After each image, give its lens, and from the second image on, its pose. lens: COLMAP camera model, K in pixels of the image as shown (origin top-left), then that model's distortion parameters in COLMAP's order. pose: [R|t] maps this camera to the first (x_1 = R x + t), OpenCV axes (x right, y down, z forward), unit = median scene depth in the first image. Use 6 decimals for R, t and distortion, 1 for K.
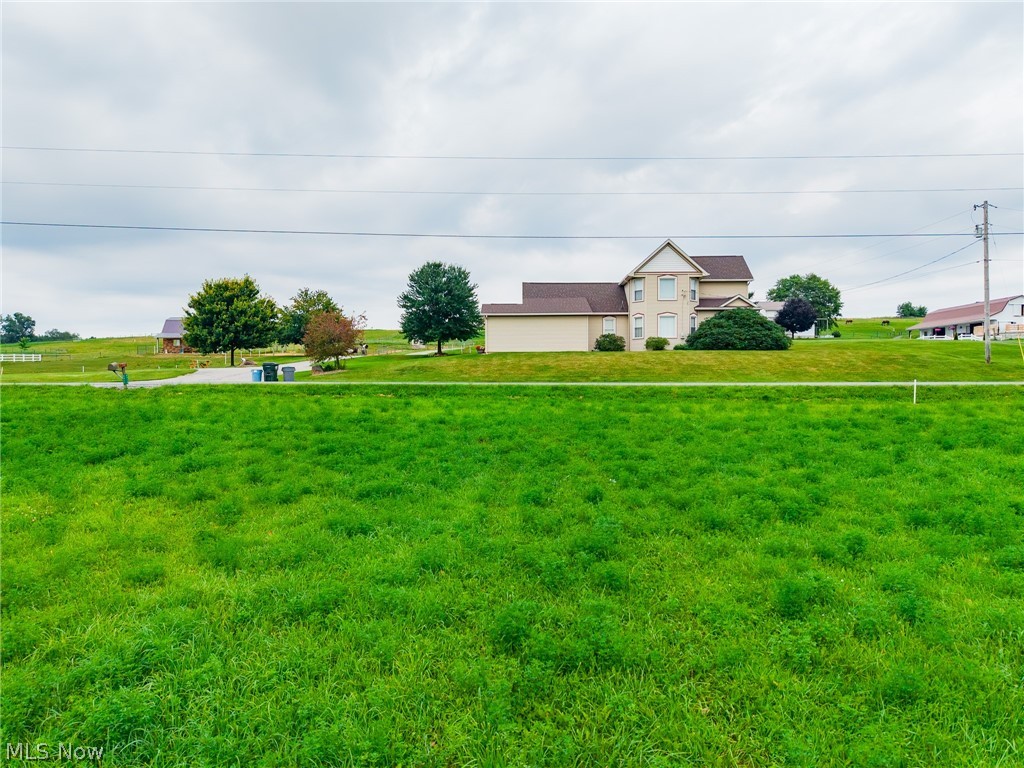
lens RADIAL K [[695.2, 0, 540.8], [0, 695.2, 398.4], [0, 0, 1]] dist [0.074390, -0.107514]
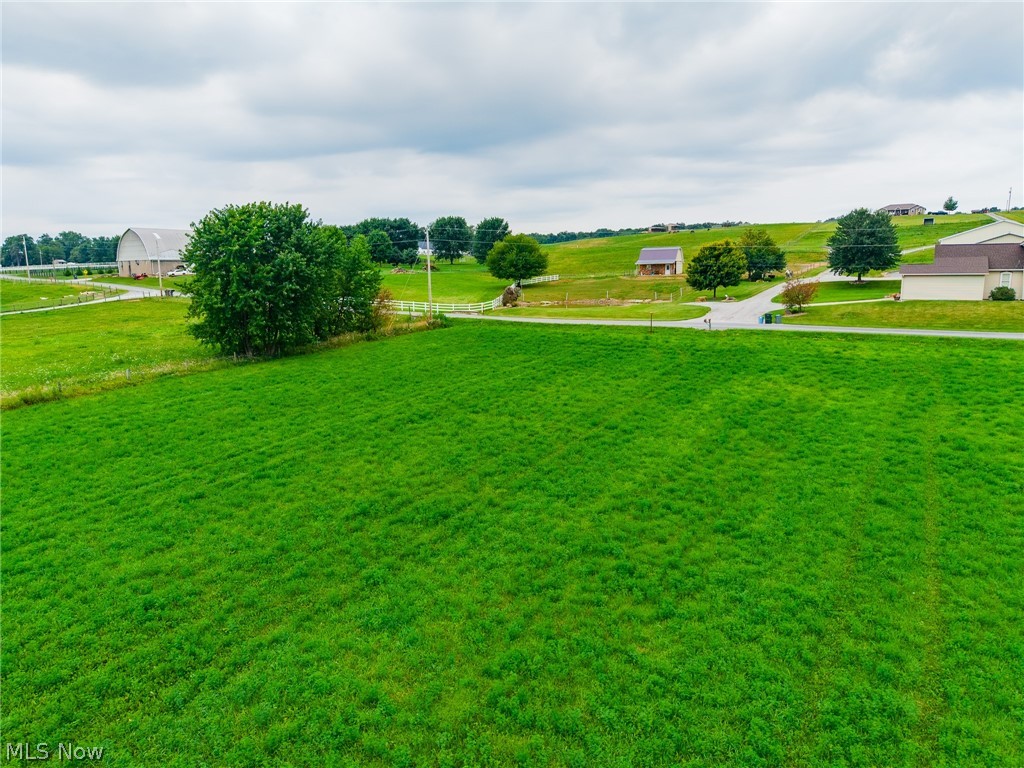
lens RADIAL K [[701.5, 0, 512.0], [0, 701.5, 384.0], [0, 0, 1]] dist [0.037980, -0.041937]
pose [[0.839130, 0.077424, -0.538393, 0.056371], [-0.001814, 0.990210, 0.139572, -0.104159], [0.543929, -0.116142, 0.831055, -0.797291]]
